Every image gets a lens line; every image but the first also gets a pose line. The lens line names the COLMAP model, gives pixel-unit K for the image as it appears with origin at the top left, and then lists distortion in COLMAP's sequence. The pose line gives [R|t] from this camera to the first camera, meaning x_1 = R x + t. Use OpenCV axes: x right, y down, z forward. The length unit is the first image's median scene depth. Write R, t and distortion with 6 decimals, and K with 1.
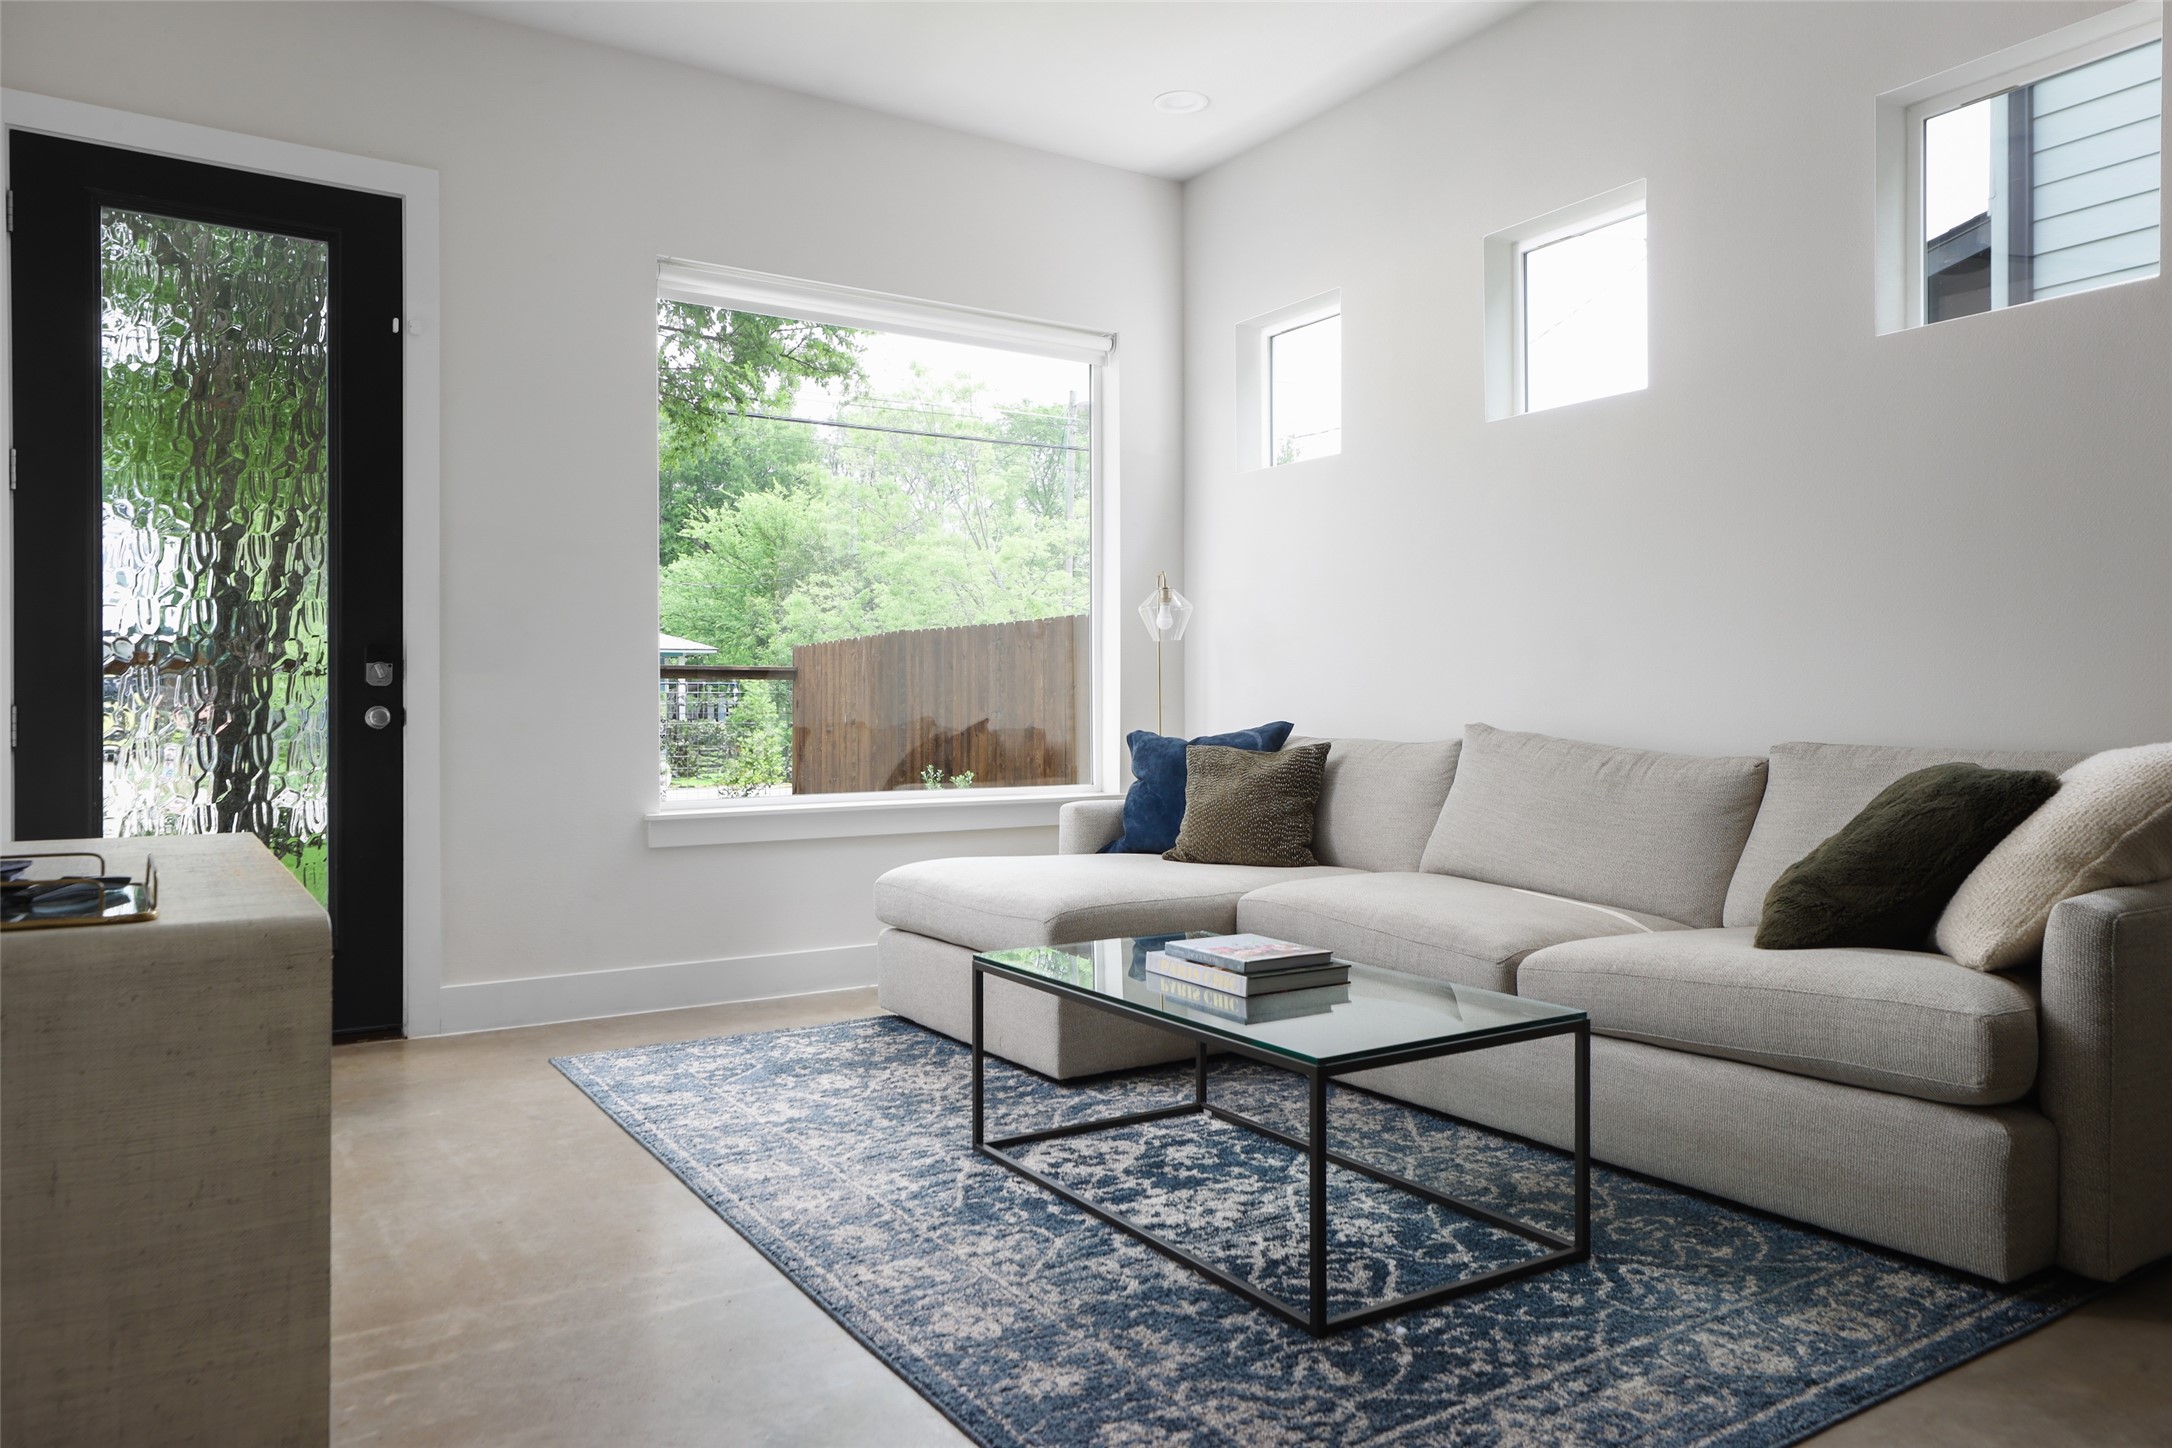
lens RADIAL K [[1450.5, 0, 1087.8], [0, 1450.5, 716.6], [0, 0, 1]] dist [0.000476, 0.002040]
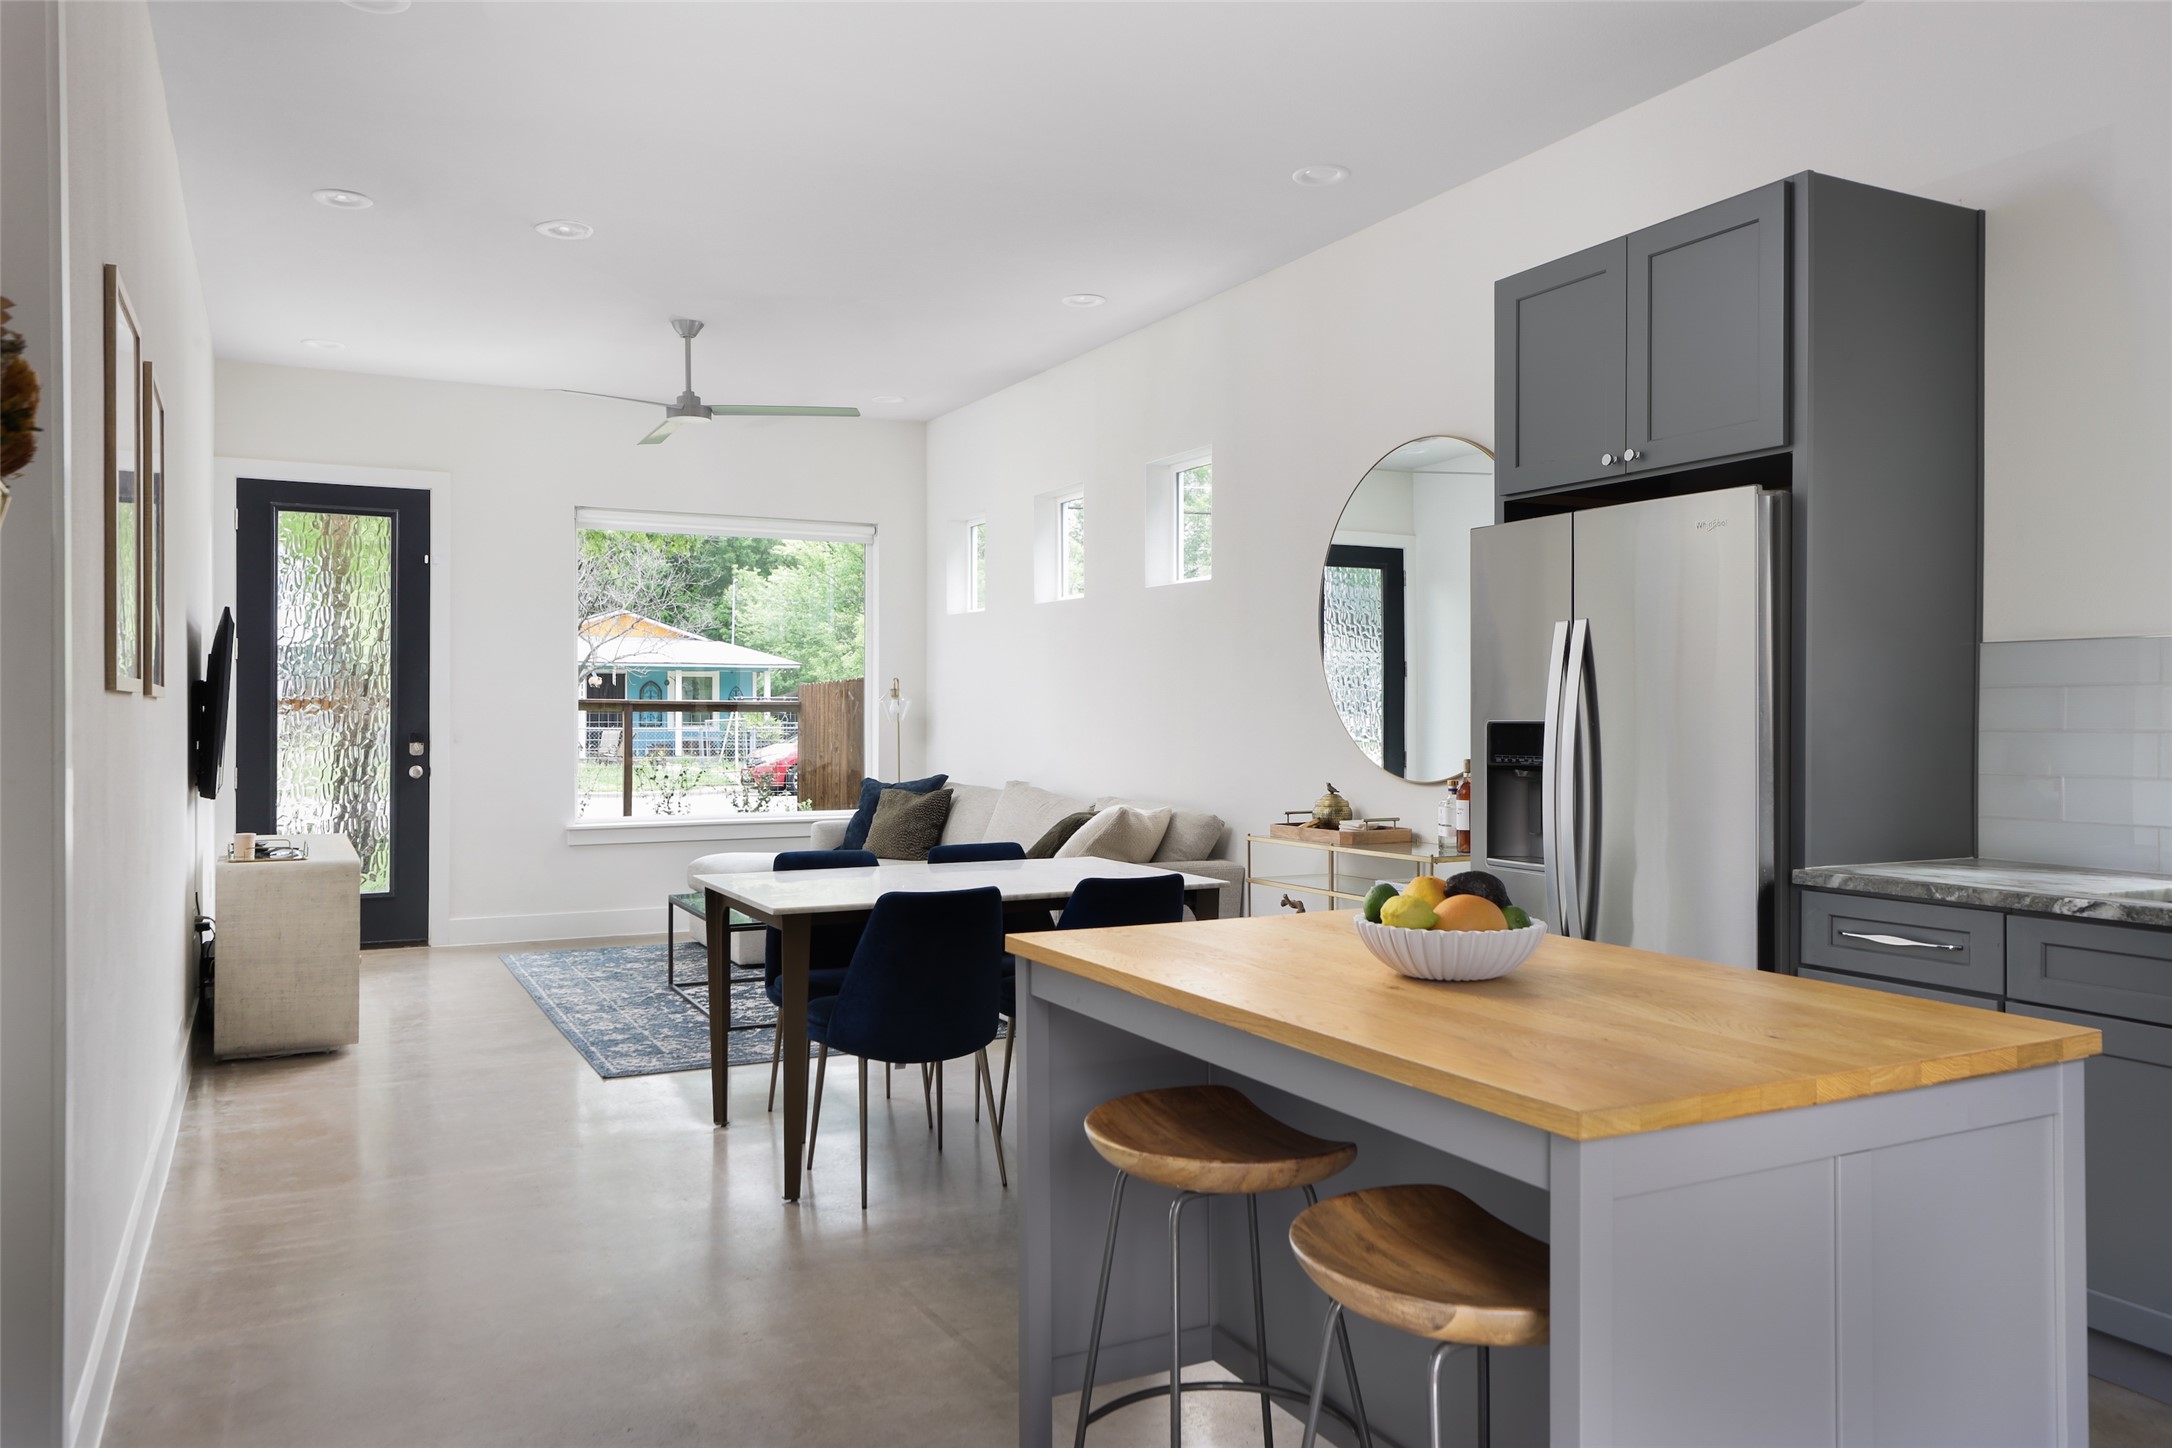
lens RADIAL K [[1549.1, 0, 1083.6], [0, 1549.1, 723.6], [0, 0, 1]] dist [-0.001404, -0.000119]
pose [[0.995160, 0.004550, -0.098162, 0.546171], [-0.004323, 0.999987, 0.002519, -0.069231], [0.098173, -0.002082, 0.995167, -0.873135]]
